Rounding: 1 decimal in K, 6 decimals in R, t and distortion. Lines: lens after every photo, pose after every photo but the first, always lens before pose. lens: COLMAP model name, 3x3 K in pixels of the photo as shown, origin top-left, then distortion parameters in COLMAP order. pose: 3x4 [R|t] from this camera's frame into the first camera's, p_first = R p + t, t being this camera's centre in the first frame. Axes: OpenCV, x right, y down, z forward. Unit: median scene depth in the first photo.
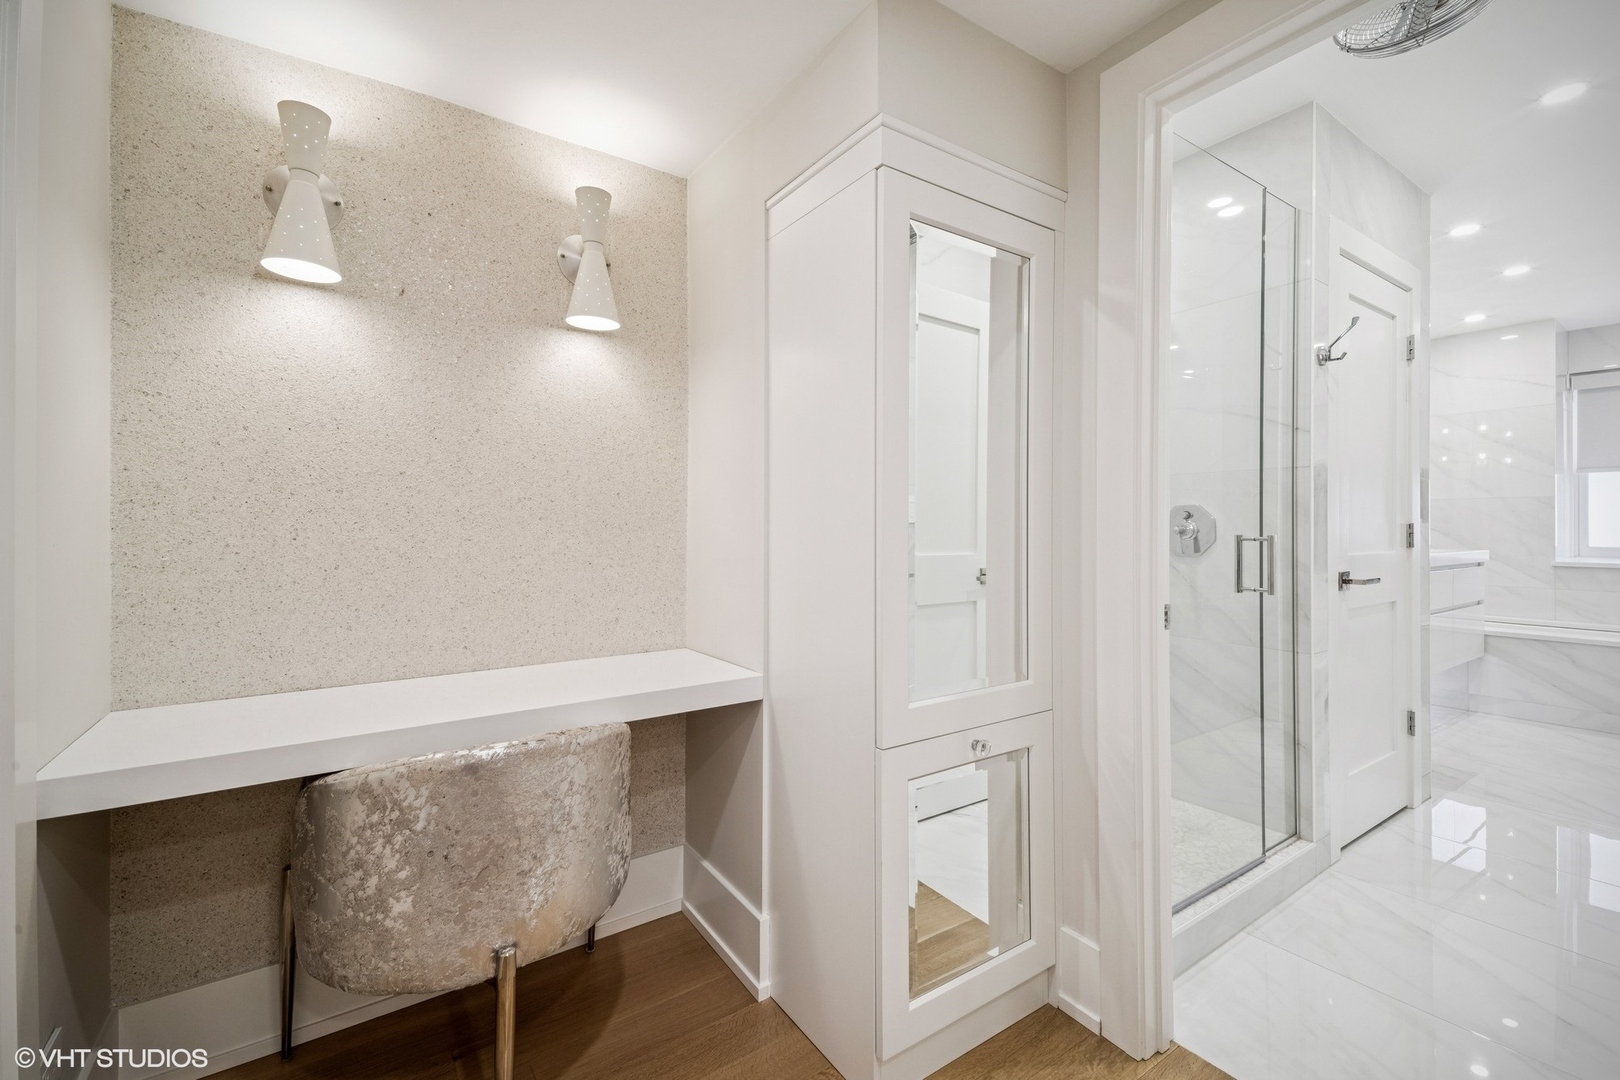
lens RADIAL K [[694.1, 0, 817.6], [0, 694.1, 526.2], [0, 0, 1]] dist [0.036629, -0.013562]
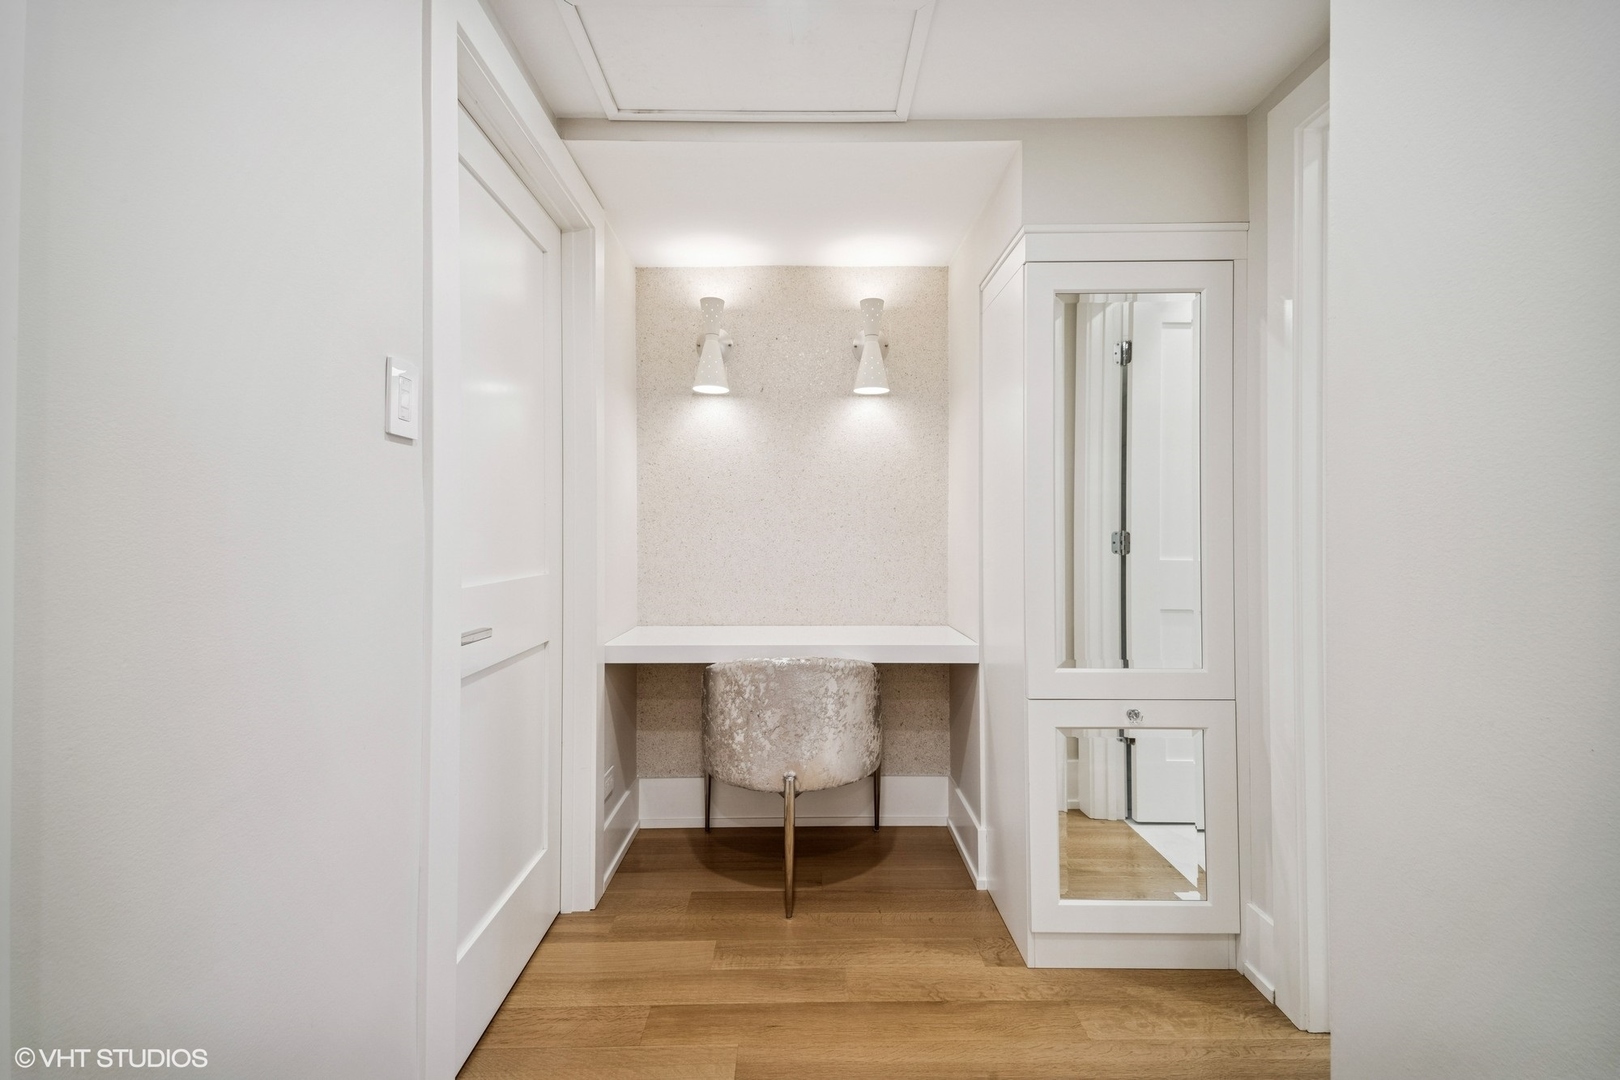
lens RADIAL K [[705.4, 0, 805.8], [0, 705.4, 530.6], [0, 0, 1]] dist [0.031011, -0.000569]
pose [[0.825962, -0.003402, -0.563716, 0.445275], [0.001581, 0.999992, -0.003719, 0.003189], [0.563724, 0.002180, 0.825960, -0.319005]]
